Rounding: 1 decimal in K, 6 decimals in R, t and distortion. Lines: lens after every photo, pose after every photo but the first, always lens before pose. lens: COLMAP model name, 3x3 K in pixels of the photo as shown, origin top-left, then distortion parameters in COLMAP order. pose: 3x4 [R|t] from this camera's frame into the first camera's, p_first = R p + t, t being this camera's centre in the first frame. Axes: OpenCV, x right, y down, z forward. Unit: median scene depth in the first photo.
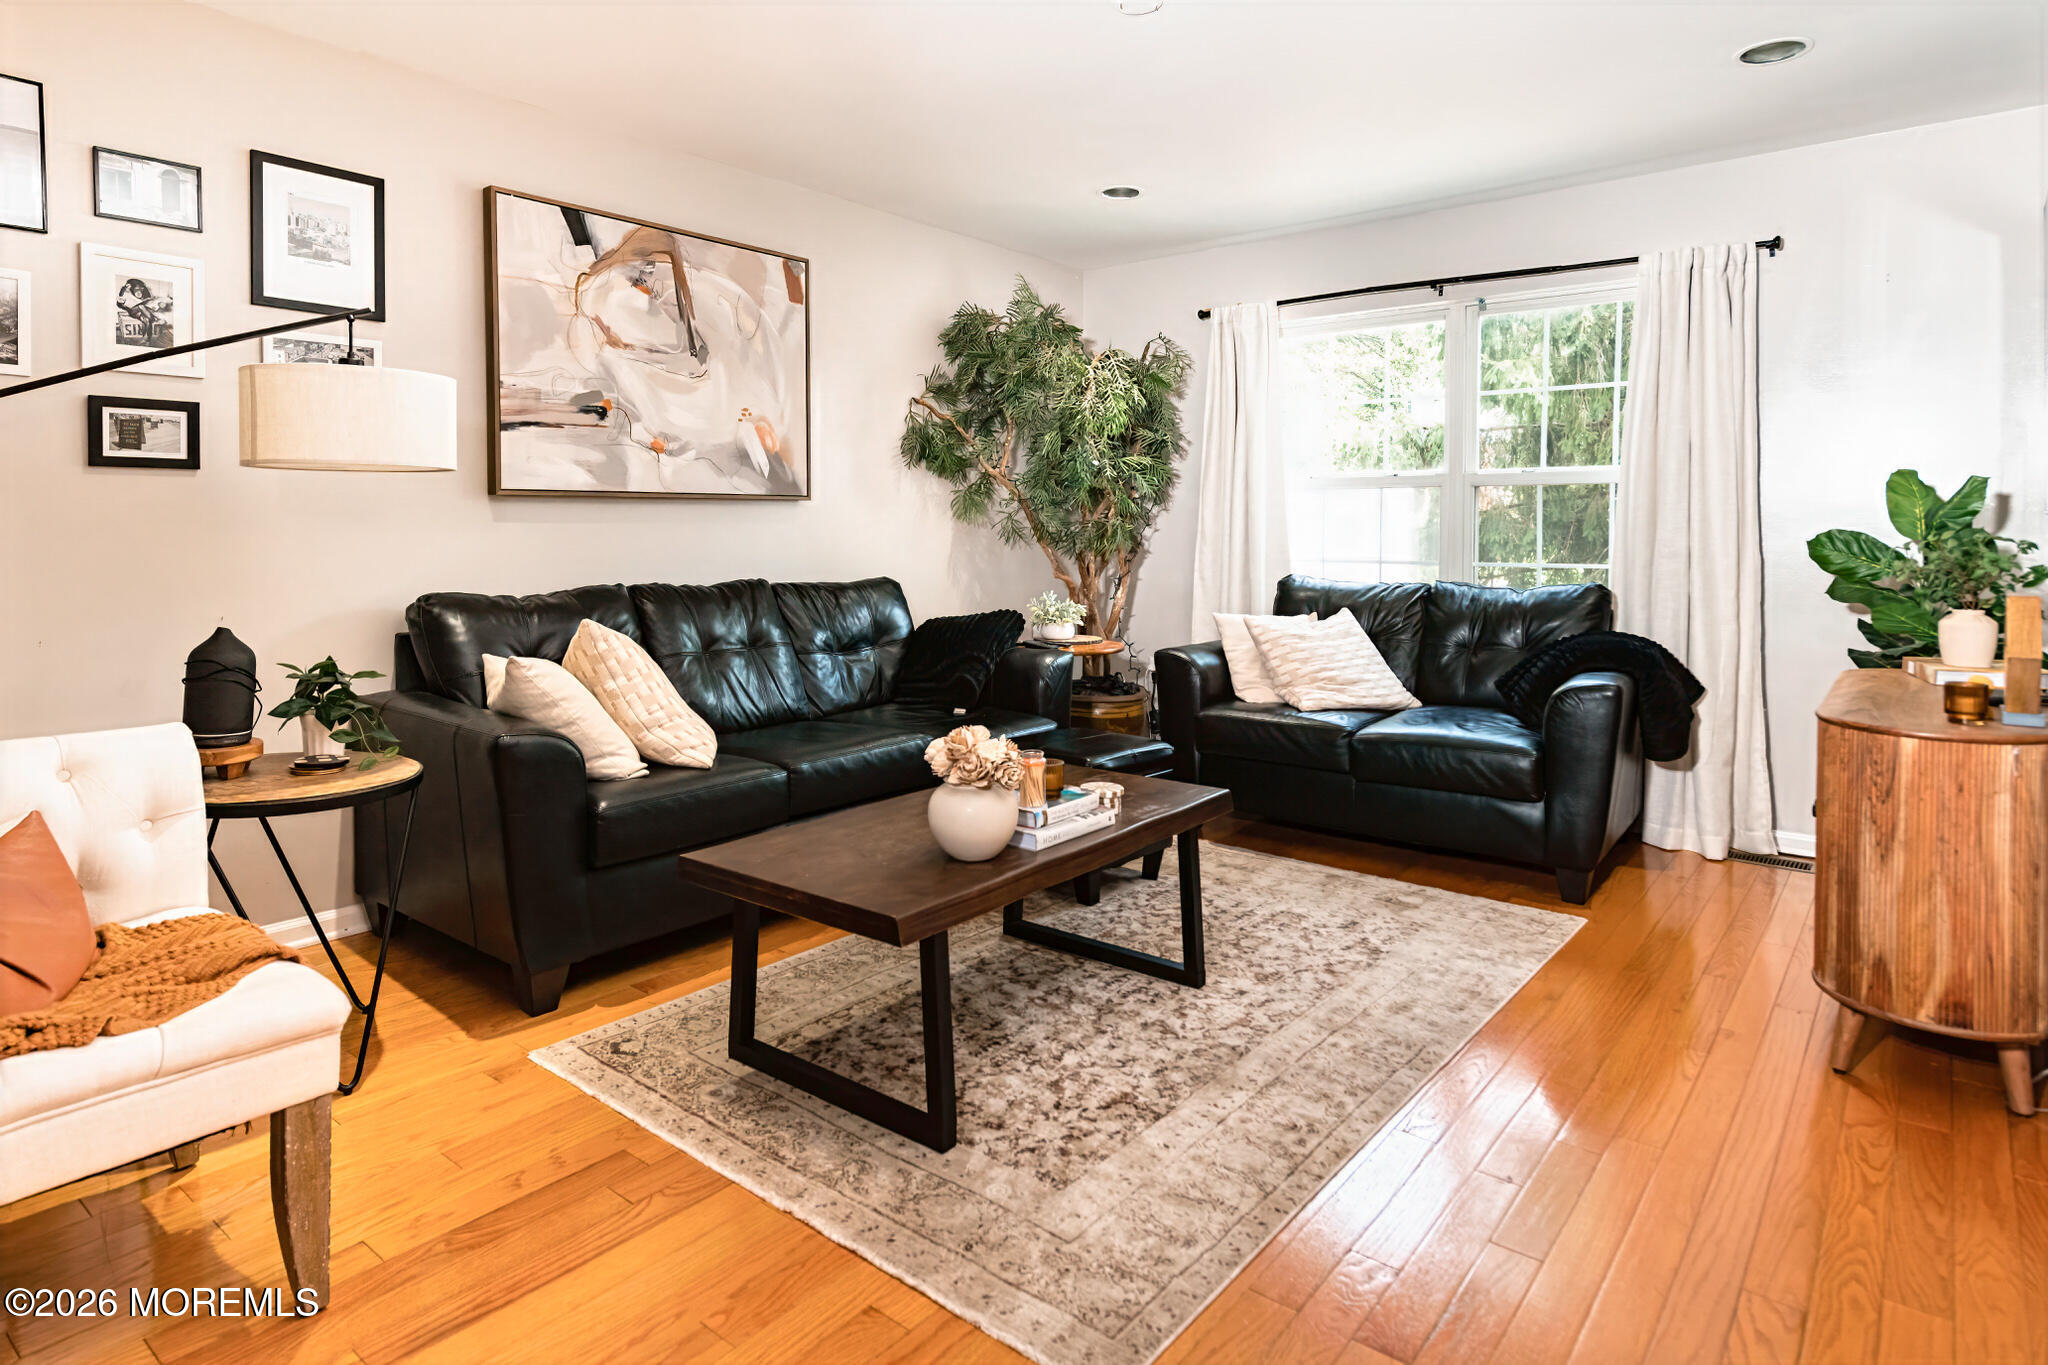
lens RADIAL K [[1161.5, 0, 1033.4], [0, 1161.5, 580.8], [0, 0, 1]] dist [0.013060, -0.003302]
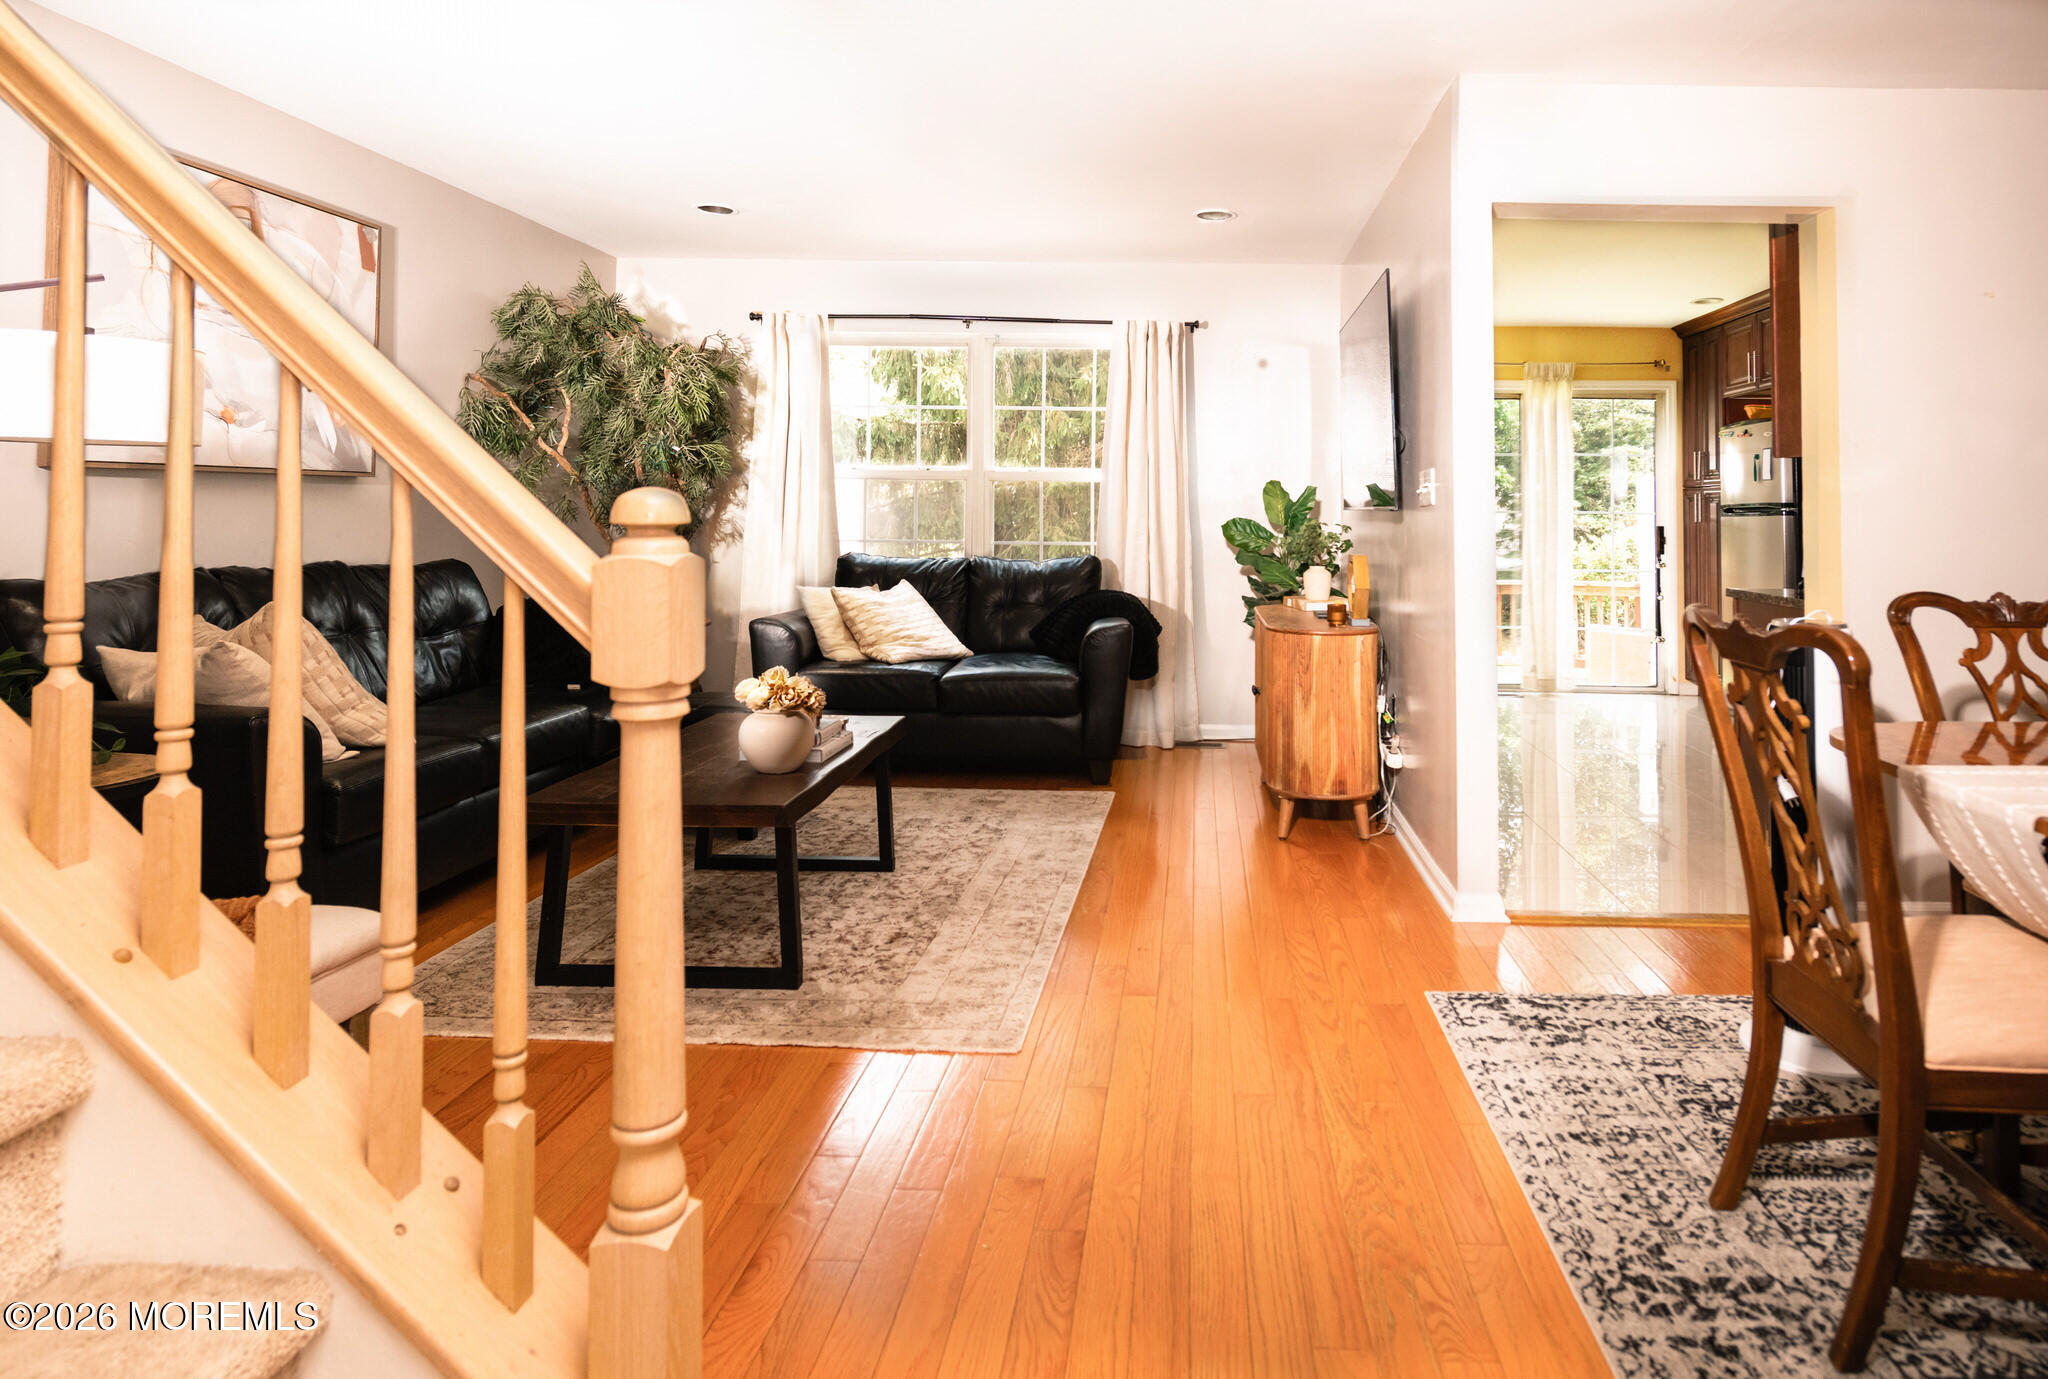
lens RADIAL K [[1224.8, 0, 1179.0], [0, 1224.8, 481.6], [0, 0, 1]] dist [0.002722, -0.000686]
pose [[0.795275, 0.025338, 0.605719, -0.318490], [0.015521, 0.997948, -0.062123, 0.006857], [-0.606050, 0.058806, 0.793250, -0.212435]]
